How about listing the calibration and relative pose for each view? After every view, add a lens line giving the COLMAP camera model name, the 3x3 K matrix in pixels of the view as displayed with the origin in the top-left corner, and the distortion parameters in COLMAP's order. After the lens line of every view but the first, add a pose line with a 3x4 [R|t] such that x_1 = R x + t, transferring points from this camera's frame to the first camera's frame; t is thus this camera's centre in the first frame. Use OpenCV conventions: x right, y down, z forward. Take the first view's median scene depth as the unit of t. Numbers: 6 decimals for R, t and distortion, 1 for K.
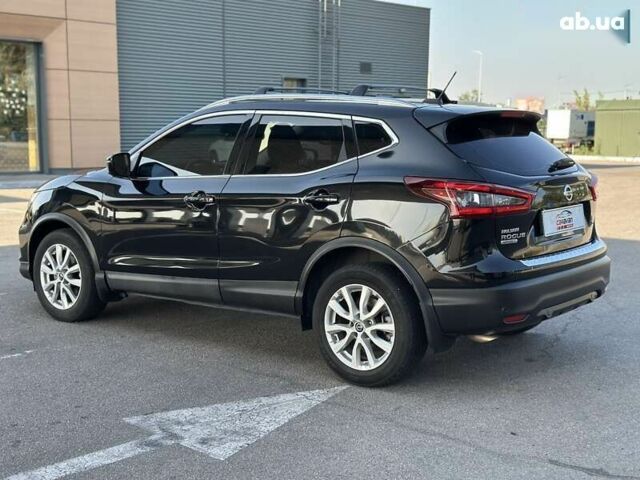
lens RADIAL K [[895.9, 0, 323.4], [0, 895.9, 241.1], [0, 0, 1]] dist [0.127801, 0.000000]
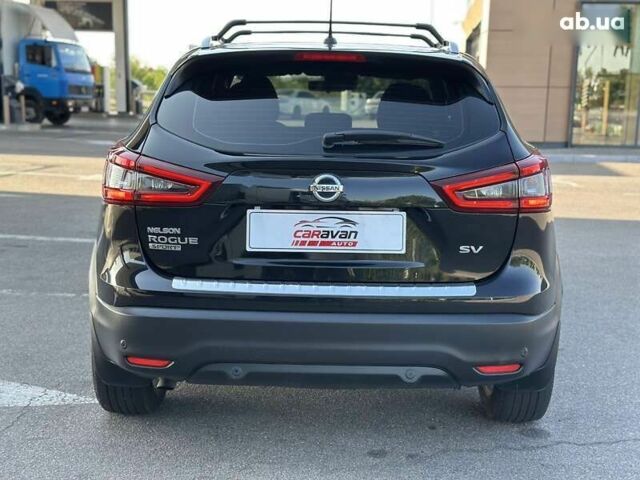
lens RADIAL K [[895.9, 0, 320.6], [0, 895.9, 242.3], [0, 0, 1]] dist [0.127801, 0.000000]
pose [[0.616514, 0.137692, -0.775211, 0.708883], [-0.119387, 0.989553, 0.080816, -0.062865], [0.778240, 0.042726, 0.626512, 0.603452]]
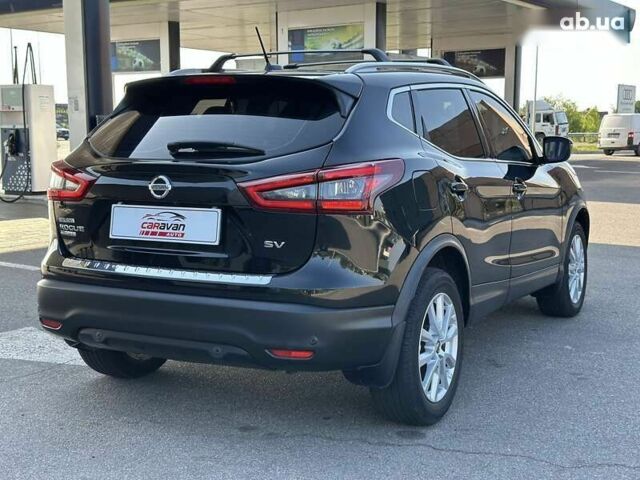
lens RADIAL K [[895.9, 0, 321.1], [0, 895.9, 236.7], [0, 0, 1]] dist [0.127801, 0.000000]
pose [[0.184127, 0.110338, -0.976690, 0.962799], [-0.128746, 0.987825, 0.087324, -0.089983], [0.974434, 0.109666, 0.196090, 0.953990]]
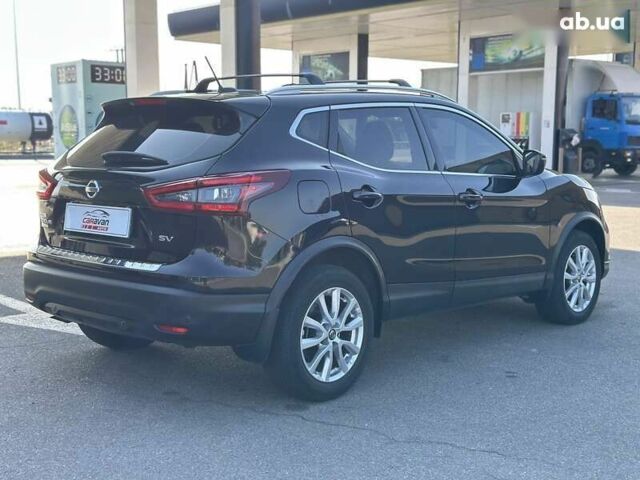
lens RADIAL K [[895.9, 0, 321.9], [0, 895.9, 243.4], [0, 0, 1]] dist [0.127801, 0.000000]
pose [[-0.062241, 0.112223, -0.991732, 1.099689], [-0.137547, 0.983212, 0.119892, -0.133337], [0.988538, 0.143872, -0.045760, 1.225256]]
